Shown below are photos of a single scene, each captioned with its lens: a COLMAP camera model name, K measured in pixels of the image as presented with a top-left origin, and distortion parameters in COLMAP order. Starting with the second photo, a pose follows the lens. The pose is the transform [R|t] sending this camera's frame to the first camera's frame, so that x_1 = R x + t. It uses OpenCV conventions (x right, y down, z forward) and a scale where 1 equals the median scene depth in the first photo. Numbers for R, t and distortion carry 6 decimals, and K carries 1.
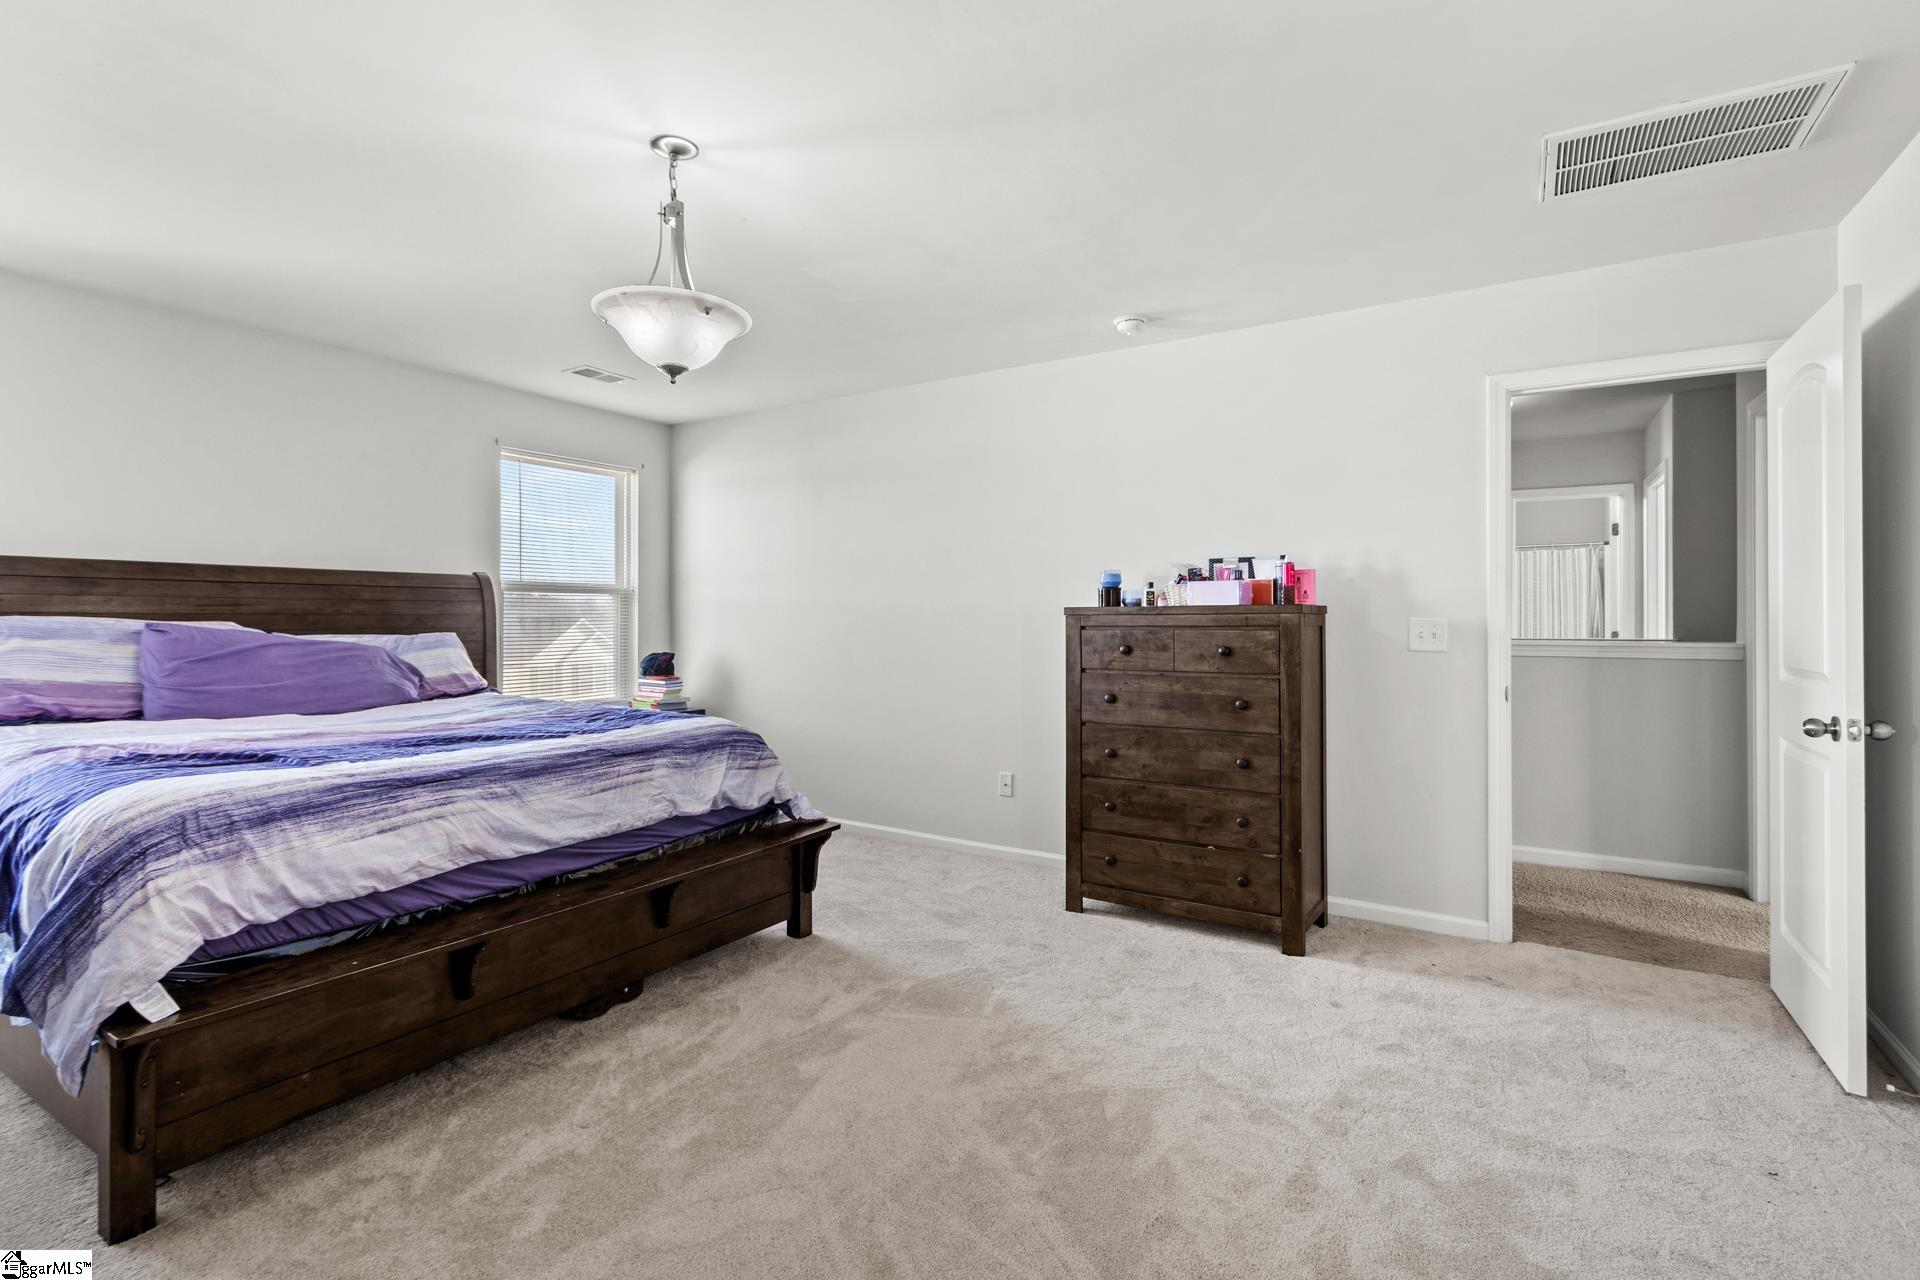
lens RADIAL K [[880.8, 0, 961.4], [0, 880.8, 617.4], [0, 0, 1]] dist [0.000578, -0.000171]
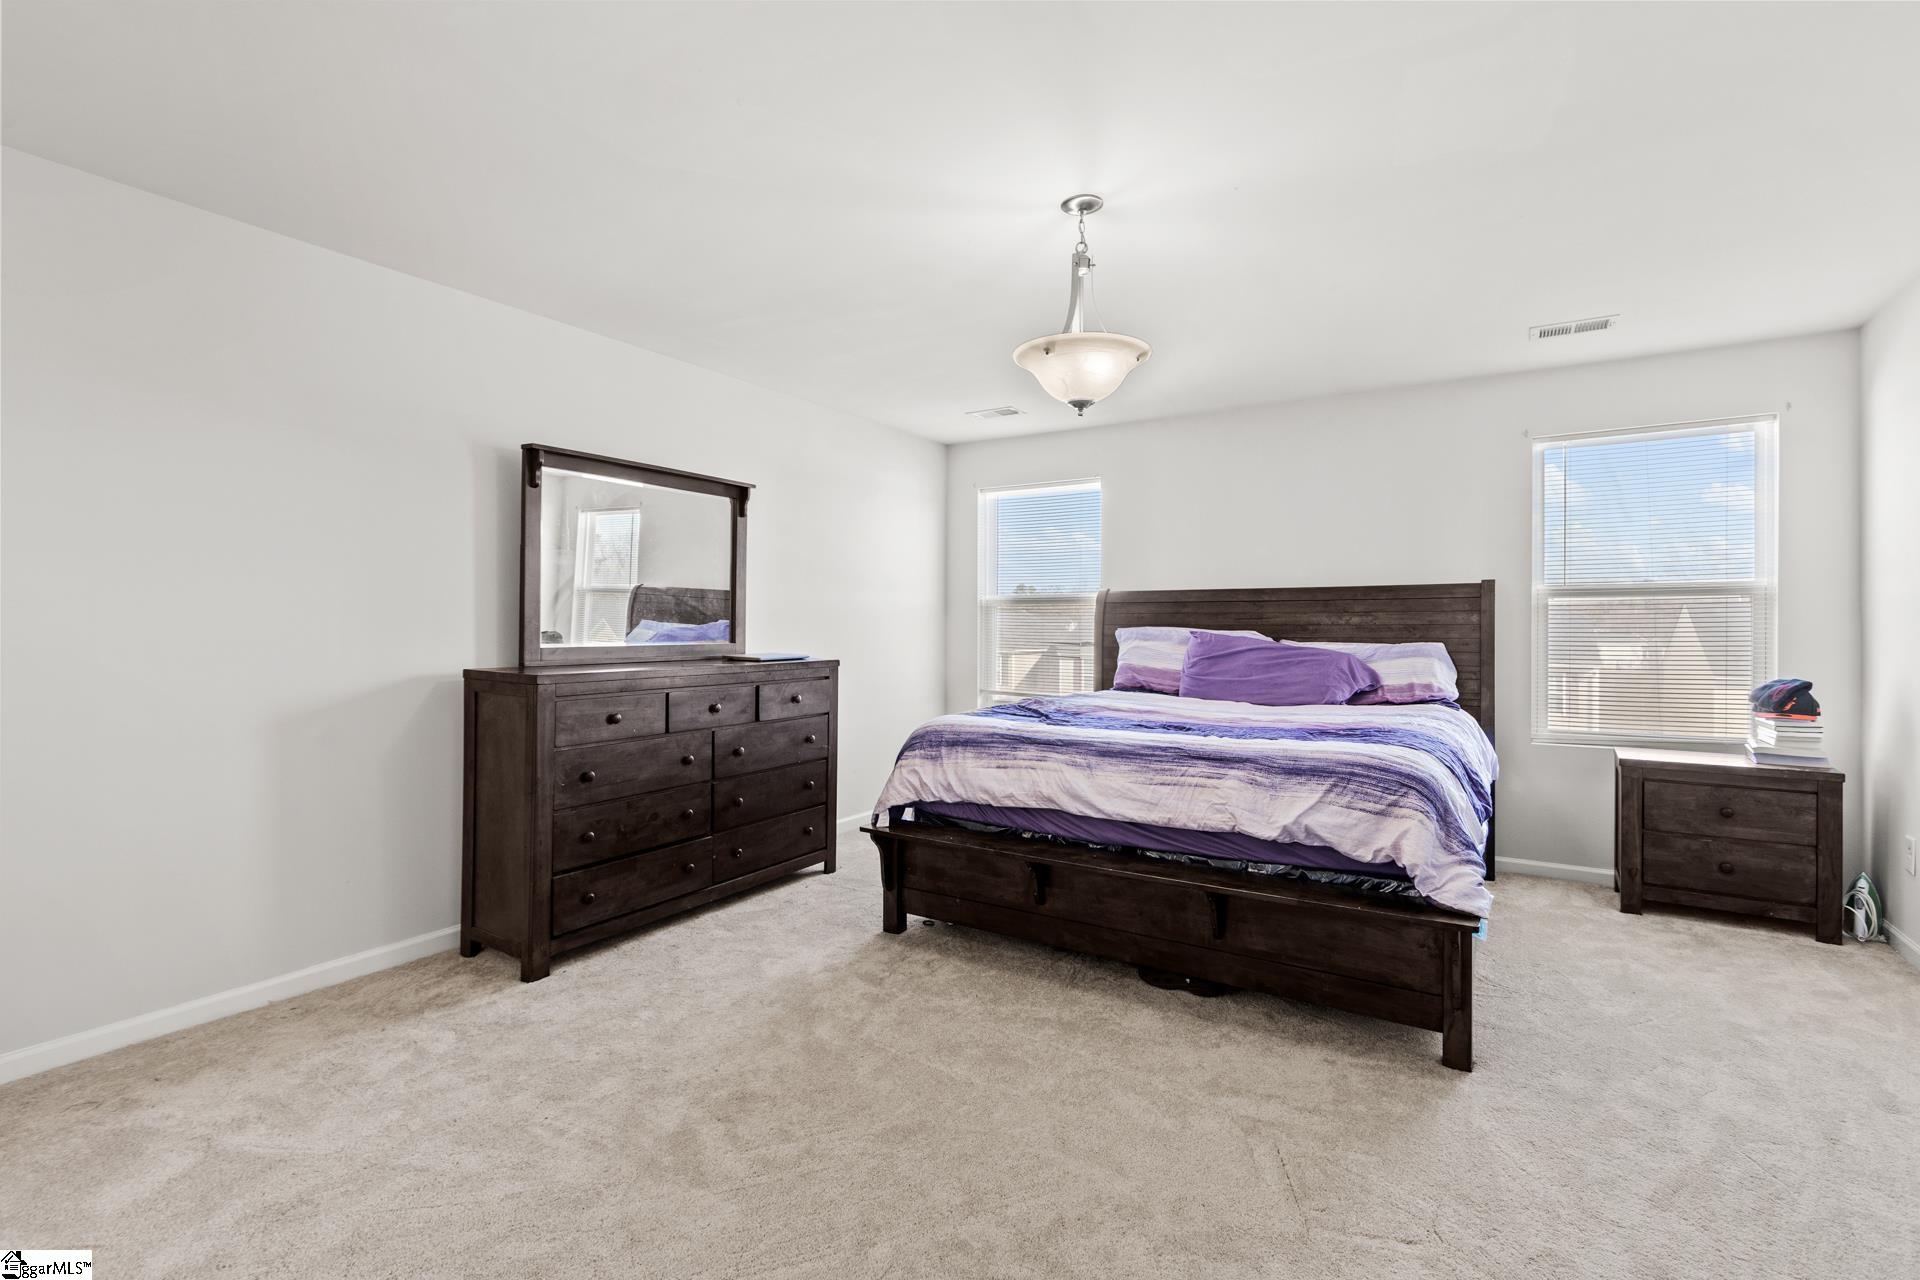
lens RADIAL K [[882.0, 0, 951.5], [0, 882.0, 625.3], [0, 0, 1]] dist [0.000657, 0.000425]
pose [[-0.018613, -0.005709, -0.999810, 0.679998], [0.000371, 0.999984, -0.005717, 0.004584], [0.999827, -0.000478, -0.018610, 0.737914]]
